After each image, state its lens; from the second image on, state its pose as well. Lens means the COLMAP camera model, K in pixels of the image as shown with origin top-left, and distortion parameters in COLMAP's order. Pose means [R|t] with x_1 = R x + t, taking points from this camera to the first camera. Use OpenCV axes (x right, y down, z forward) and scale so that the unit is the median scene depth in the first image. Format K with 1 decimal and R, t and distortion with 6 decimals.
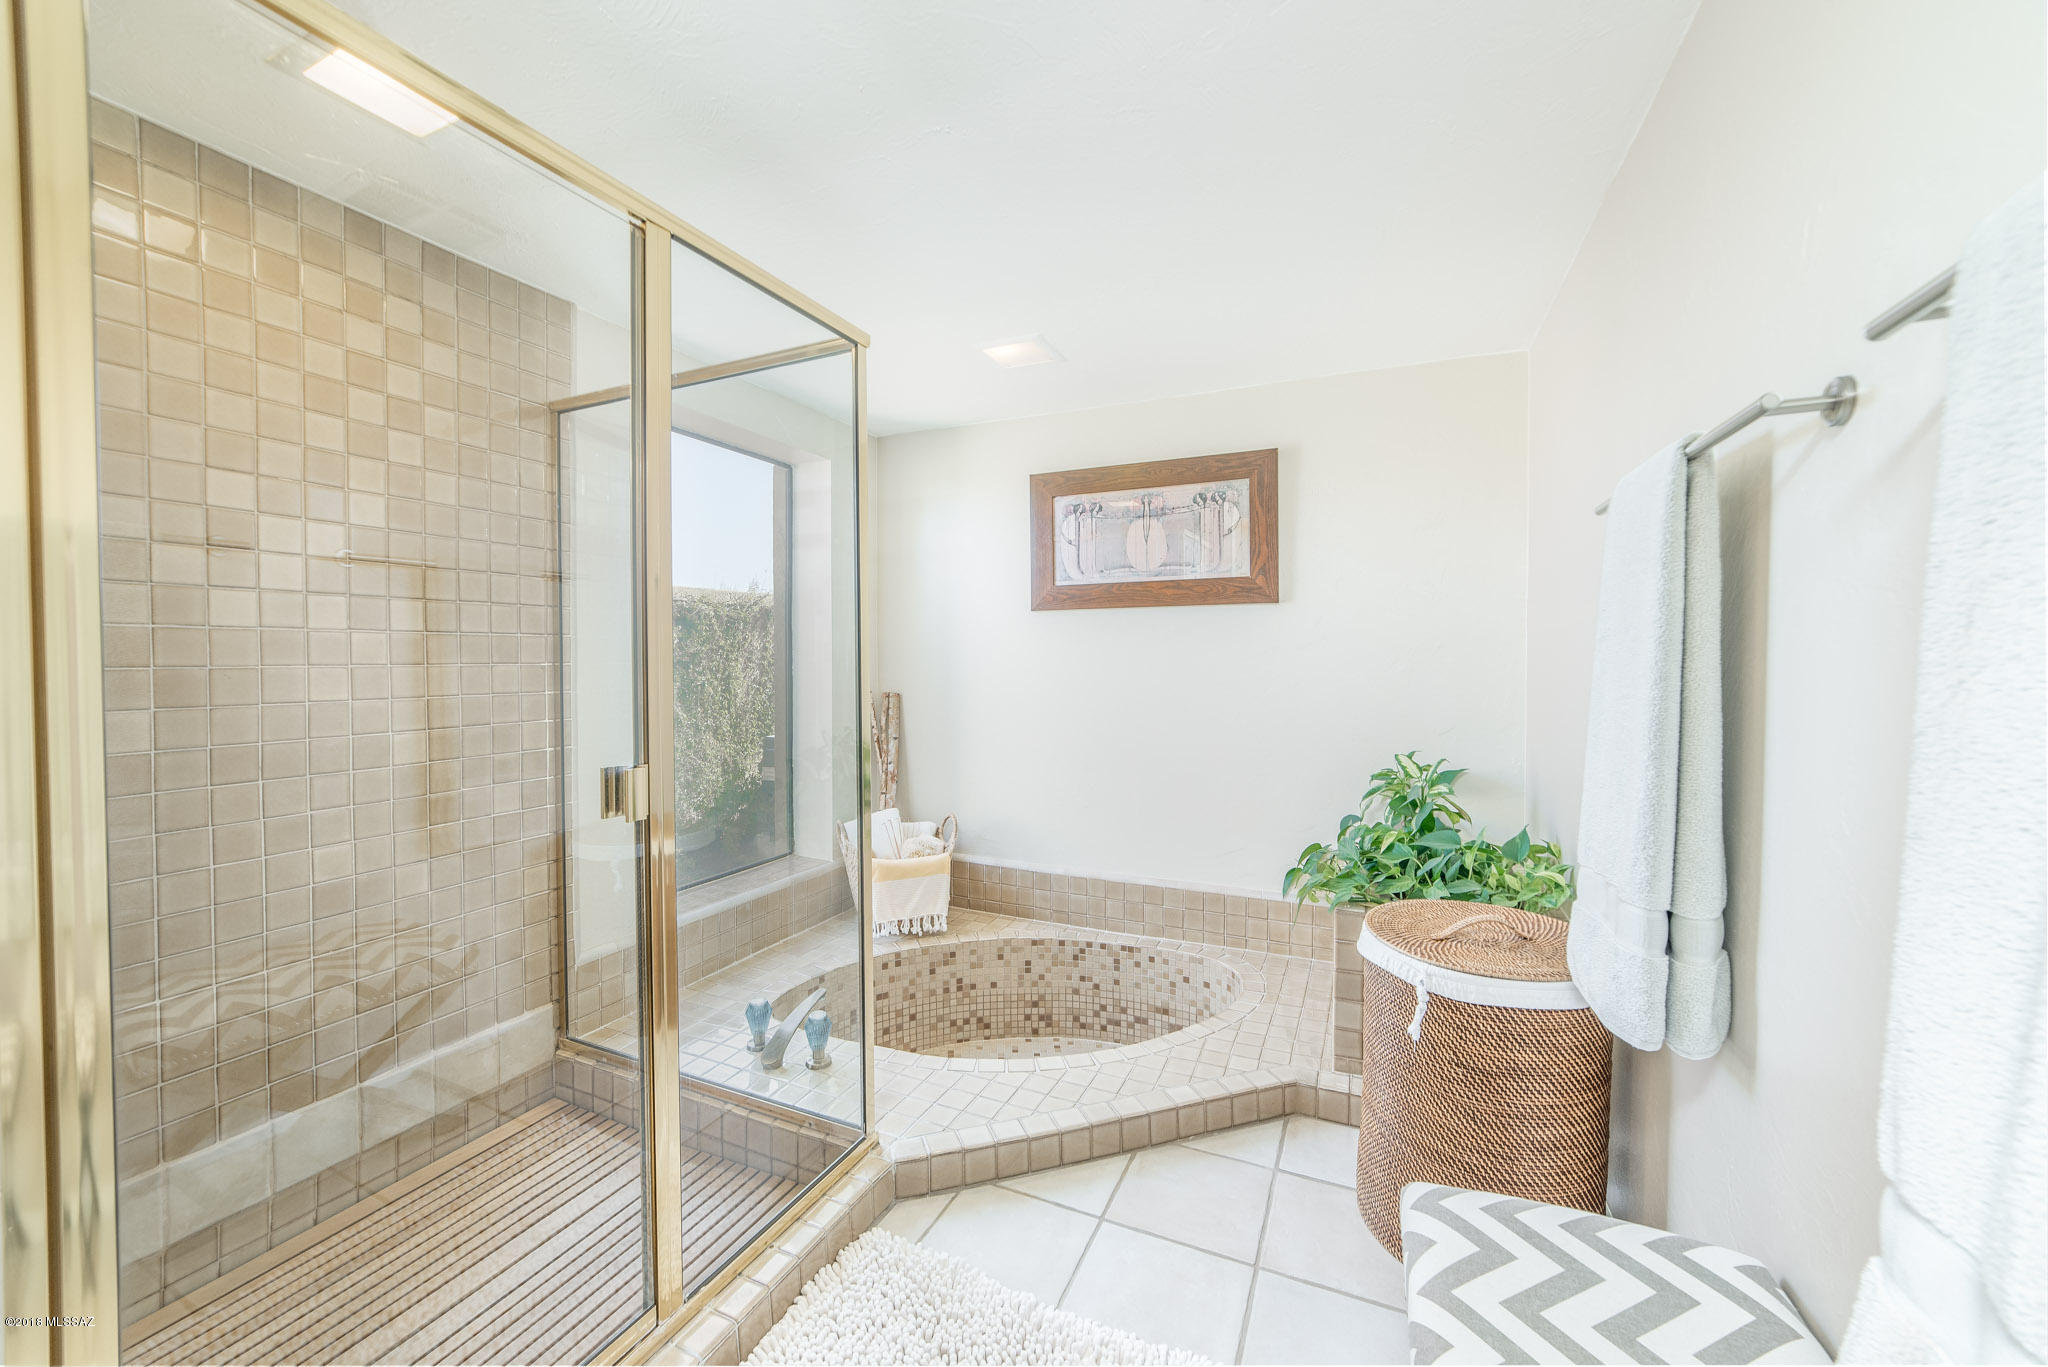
lens RADIAL K [[781.8, 0, 1022.9], [0, 781.8, 681.7], [0, 0, 1]] dist [-0.013888, 0.000353]
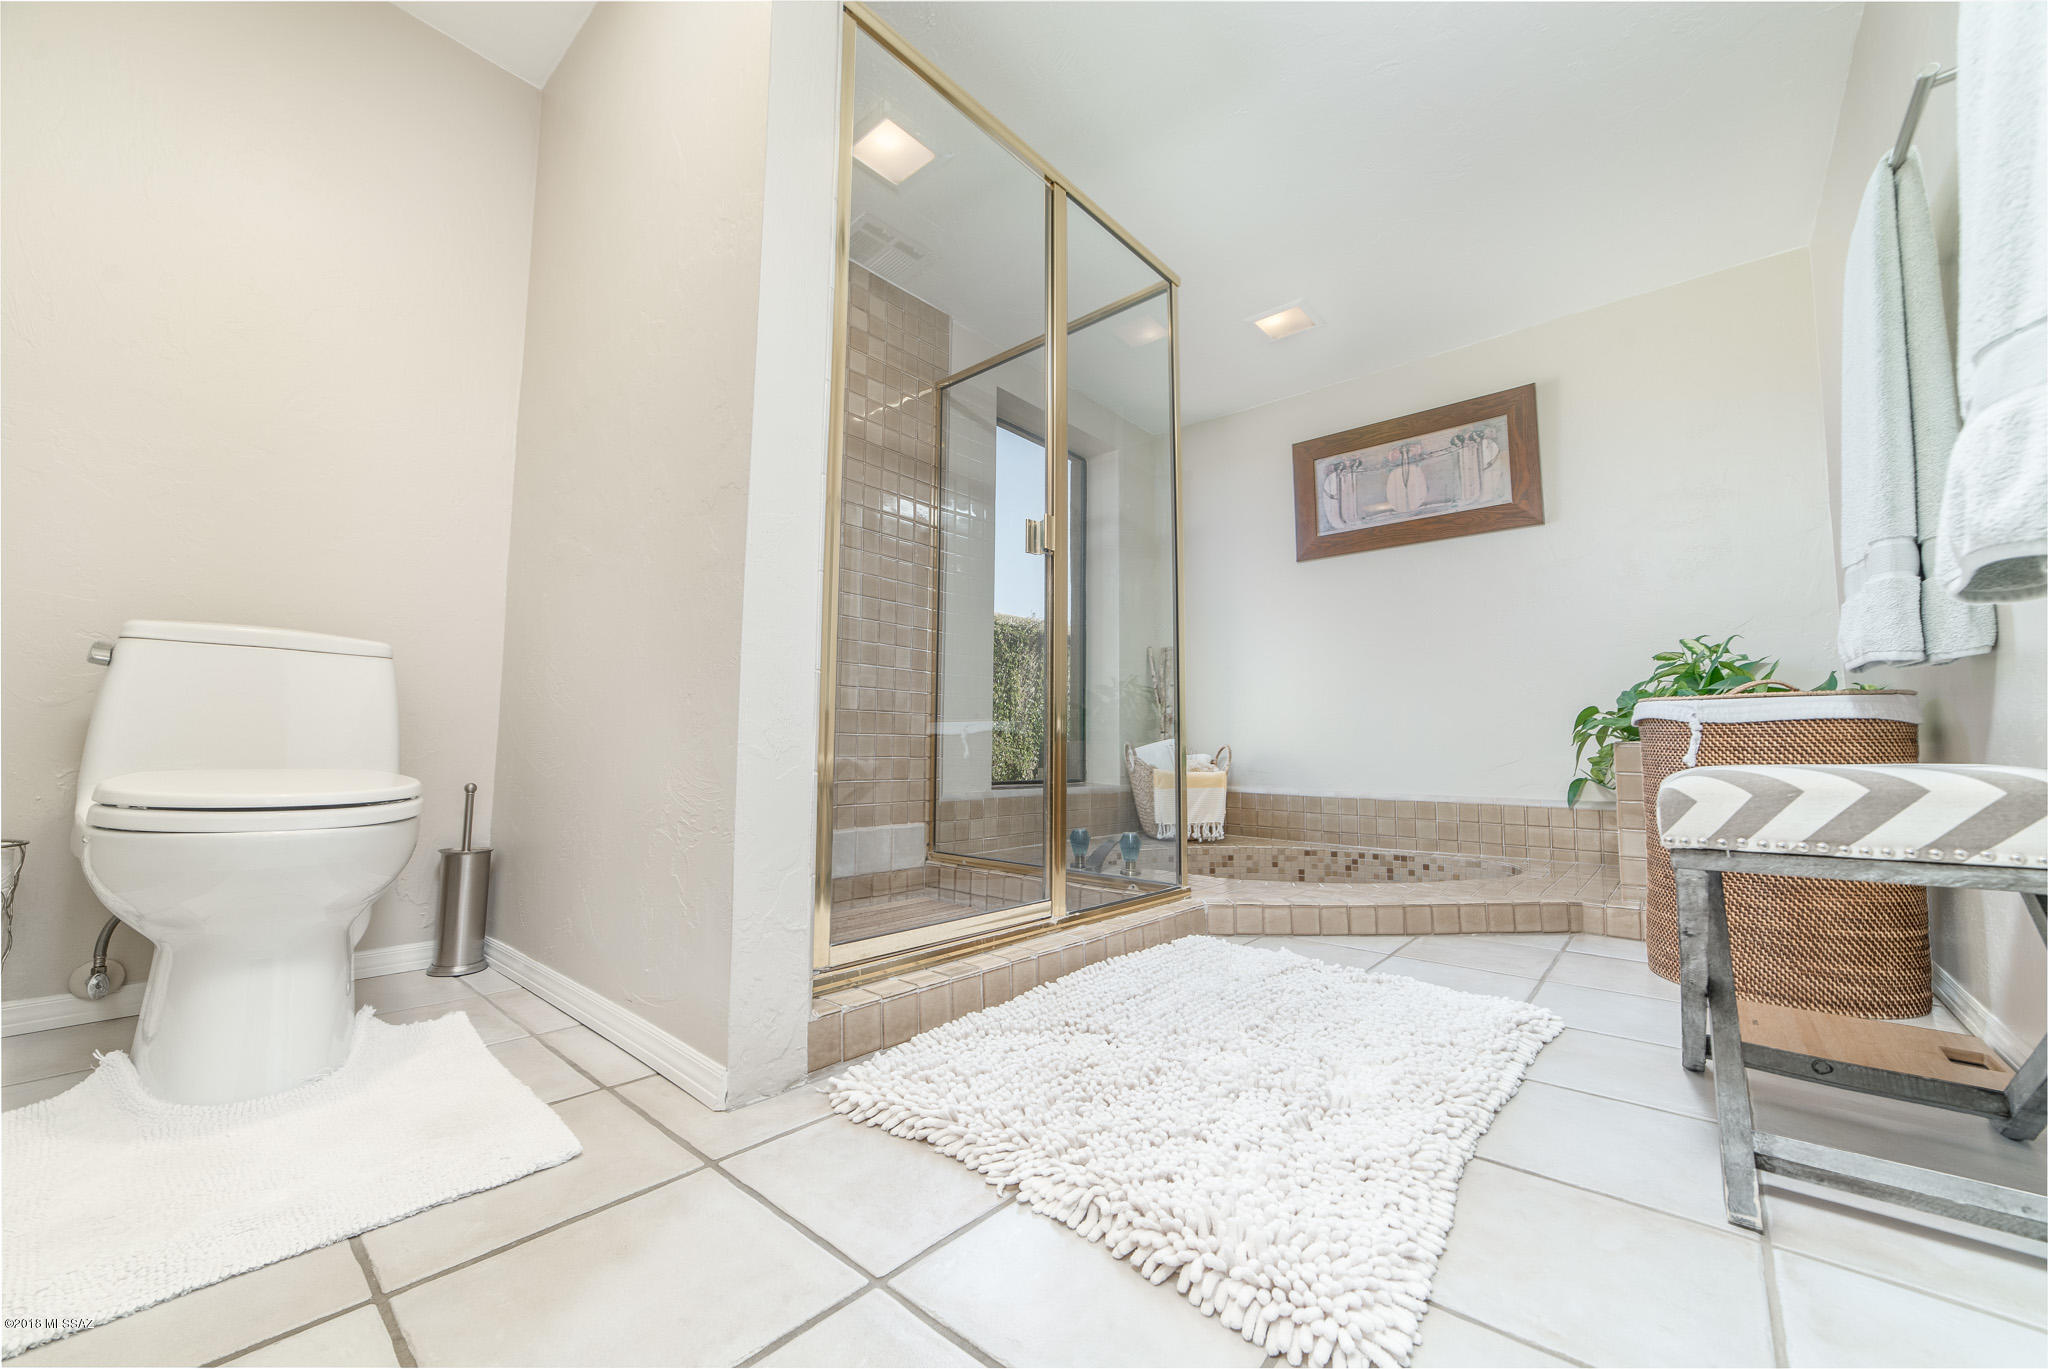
lens RADIAL K [[778.0, 0, 1050.9], [0, 778.0, 685.4], [0, 0, 1]] dist [-0.016895, 0.007277]
pose [[0.964116, -0.015481, -0.265030, -0.039443], [-0.013552, 0.994127, -0.107369, 0.226437], [0.265135, 0.107108, 0.958244, -0.148438]]
